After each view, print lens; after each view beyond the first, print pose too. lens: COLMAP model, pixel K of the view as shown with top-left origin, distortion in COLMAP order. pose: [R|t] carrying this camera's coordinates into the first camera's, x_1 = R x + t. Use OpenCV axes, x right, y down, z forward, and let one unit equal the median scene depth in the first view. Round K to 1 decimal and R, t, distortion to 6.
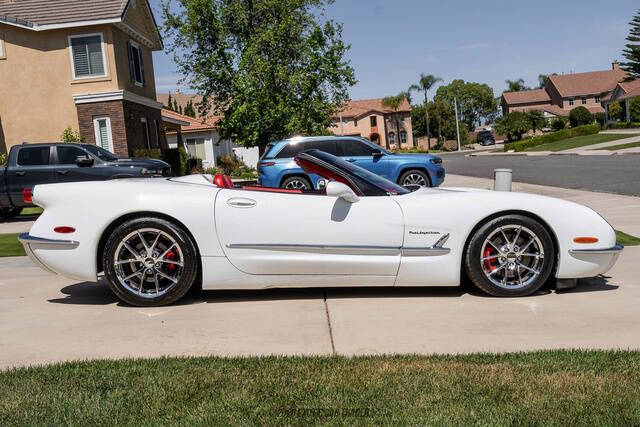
lens RADIAL K [[768.0, 0, 320.0], [0, 768.0, 213.5], [0, 0, 1]] dist [0.005369, -0.012366]
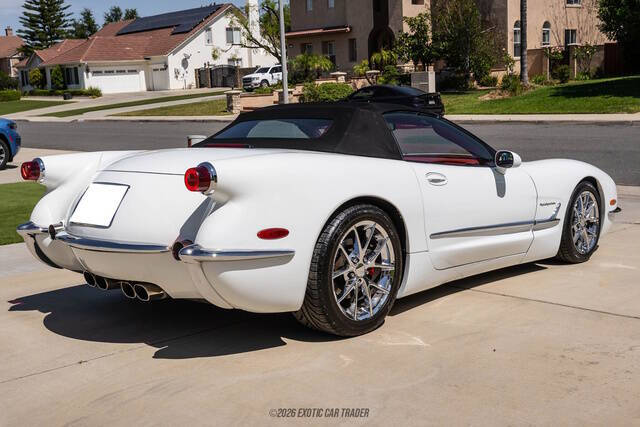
lens RADIAL K [[755.0, 0, 293.2], [0, 755.0, 211.3], [0, 0, 1]] dist [-0.003031, -0.046865]
pose [[0.712014, -0.064736, 0.699175, -0.174063], [0.035326, 0.997783, 0.056409, -0.007013], [-0.701276, -0.015465, 0.712722, 0.132074]]
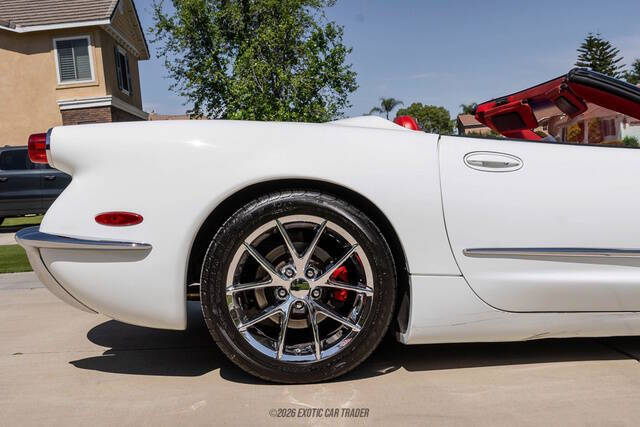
lens RADIAL K [[700.3, 0, 297.6], [0, 700.3, 212.3], [0, 0, 1]] dist [0.005975, 0.003421]
pose [[0.999483, -0.001969, 0.032087, -0.055967], [0.002800, 0.999661, -0.025873, 0.006661], [-0.032025, 0.025950, 0.999150, 0.134906]]
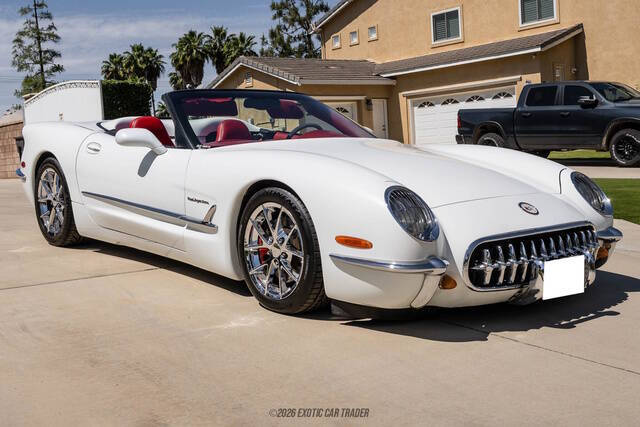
lens RADIAL K [[811.2, 0, 346.6], [0, 811.2, 215.0], [0, 0, 1]] dist [0.015199, -0.019575]
pose [[0.627622, 0.114525, -0.770048, 0.196473], [-0.059886, 0.993292, 0.098918, -0.011234], [0.776211, -0.015968, 0.630271, 0.146335]]
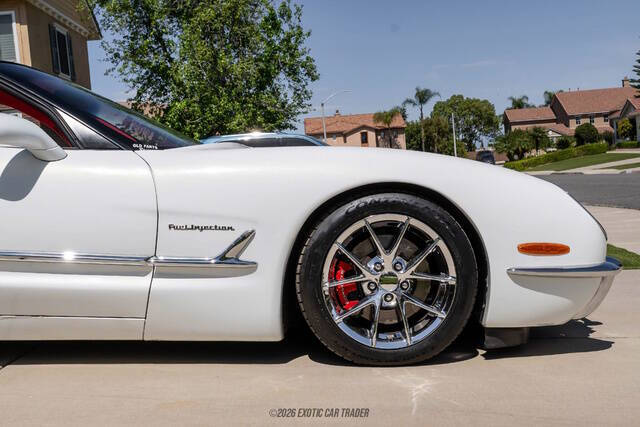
lens RADIAL K [[811.2, 0, 346.6], [0, 811.2, 215.0], [0, 0, 1]] dist [0.015199, -0.019575]
pose [[0.999238, 0.015235, 0.035939, 0.048979], [-0.014129, 0.999425, -0.030825, 0.007422], [-0.036388, 0.030293, 0.998878, 0.118850]]
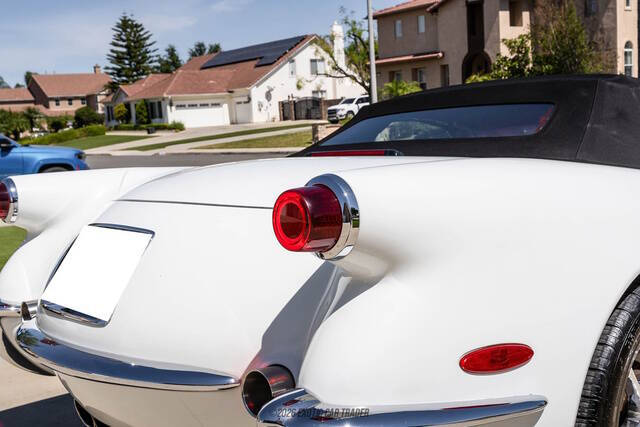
lens RADIAL K [[755.0, 0, 293.2], [0, 755.0, 211.3], [0, 0, 1]] dist [-0.003031, -0.046865]
pose [[0.783807, -0.034350, 0.620054, -0.123587], [0.038327, 0.999241, 0.006908, -0.006633], [-0.619821, 0.018350, 0.784529, 0.201300]]
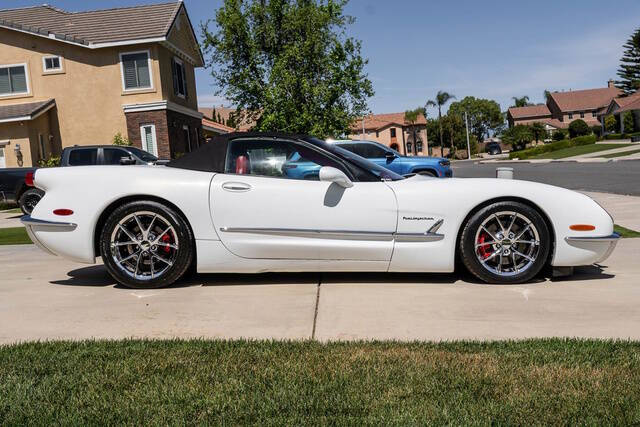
lens RADIAL K [[671.5, 0, 317.2], [0, 671.5, 199.4], [0, 0, 1]] dist [0.000373, 0.008332]
pose [[0.998957, 0.007706, -0.044995, 0.010466], [-0.008738, 0.999702, -0.022790, 0.005080], [0.044806, 0.023159, 0.998727, 0.028972]]
